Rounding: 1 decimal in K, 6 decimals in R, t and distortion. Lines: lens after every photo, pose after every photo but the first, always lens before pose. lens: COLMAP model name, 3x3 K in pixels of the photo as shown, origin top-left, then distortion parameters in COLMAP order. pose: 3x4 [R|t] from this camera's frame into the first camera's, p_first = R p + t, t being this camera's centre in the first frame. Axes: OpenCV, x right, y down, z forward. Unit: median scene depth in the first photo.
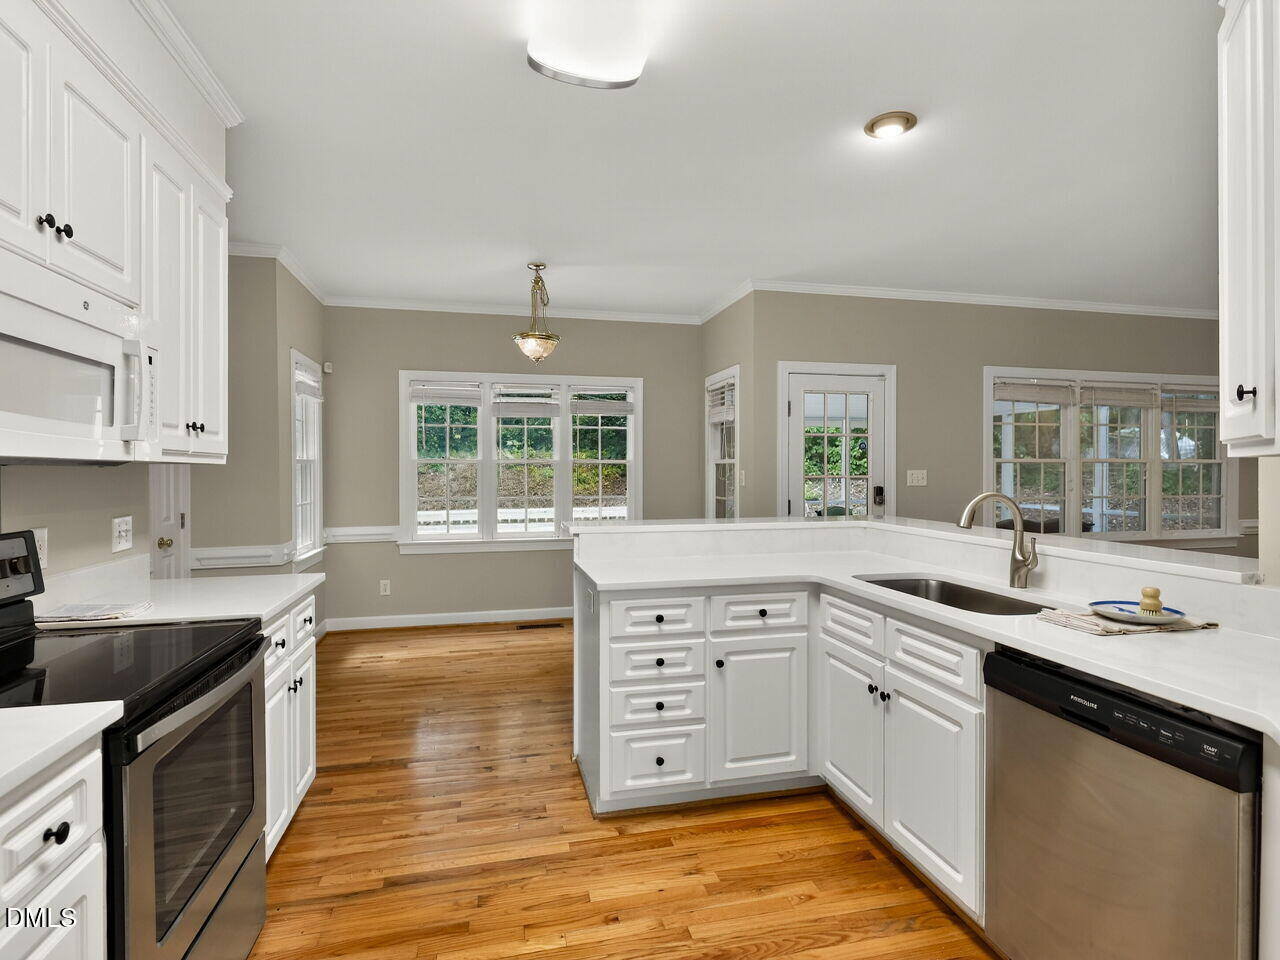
lens RADIAL K [[651.3, 0, 640.0], [0, 651.3, 480.0], [0, 0, 1]] dist [0.001388, 0.000469]
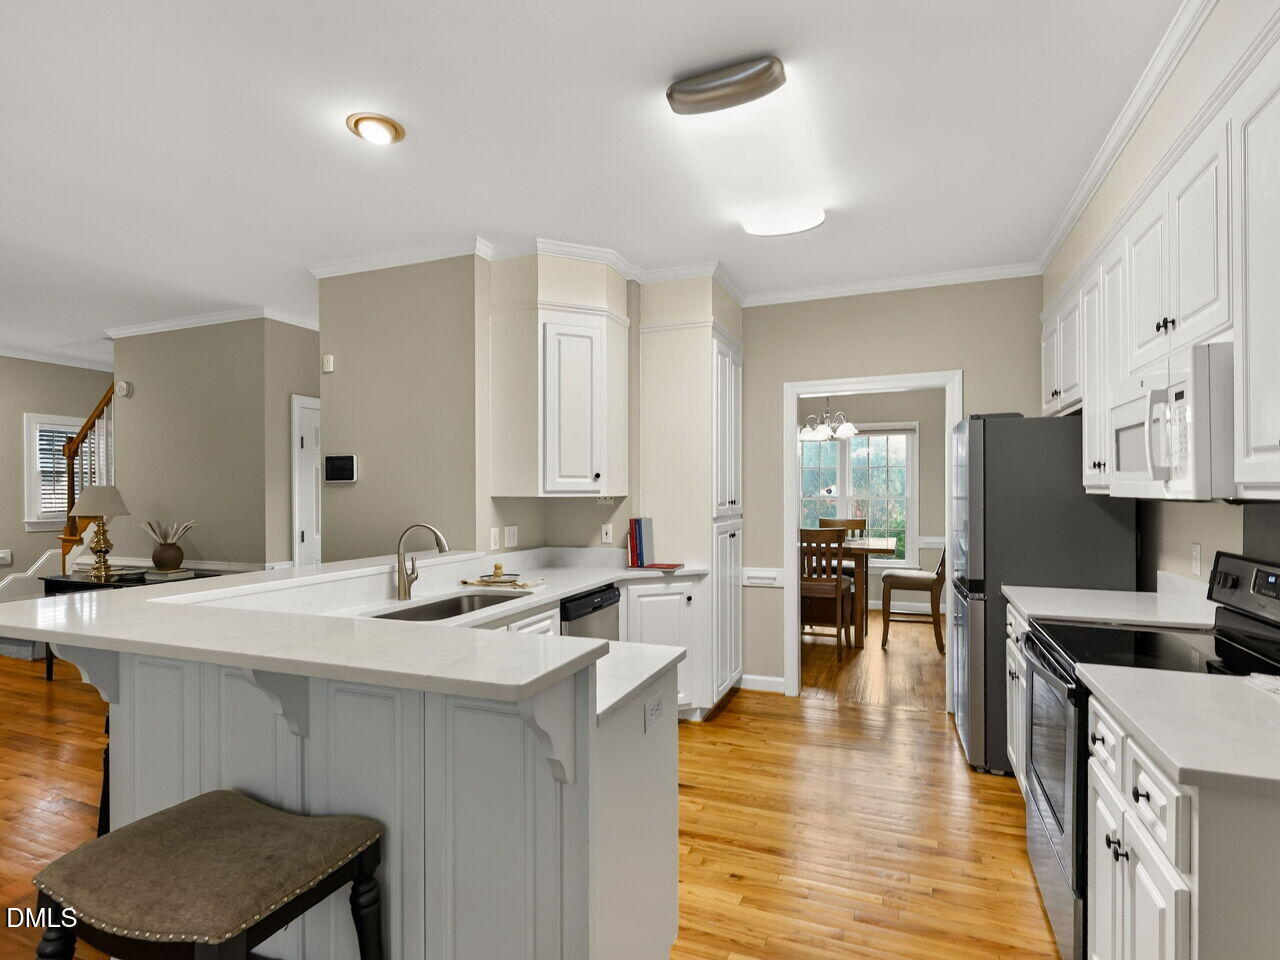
lens RADIAL K [[641.9, 0, 677.7], [0, 641.9, 501.1], [0, 0, 1]] dist [-0.000203, -0.000318]
pose [[-0.840168, -0.000338, 0.542326, -0.271186], [0.017263, 0.999476, 0.027367, -0.024330], [-0.542051, 0.032355, -0.839722, 0.926079]]
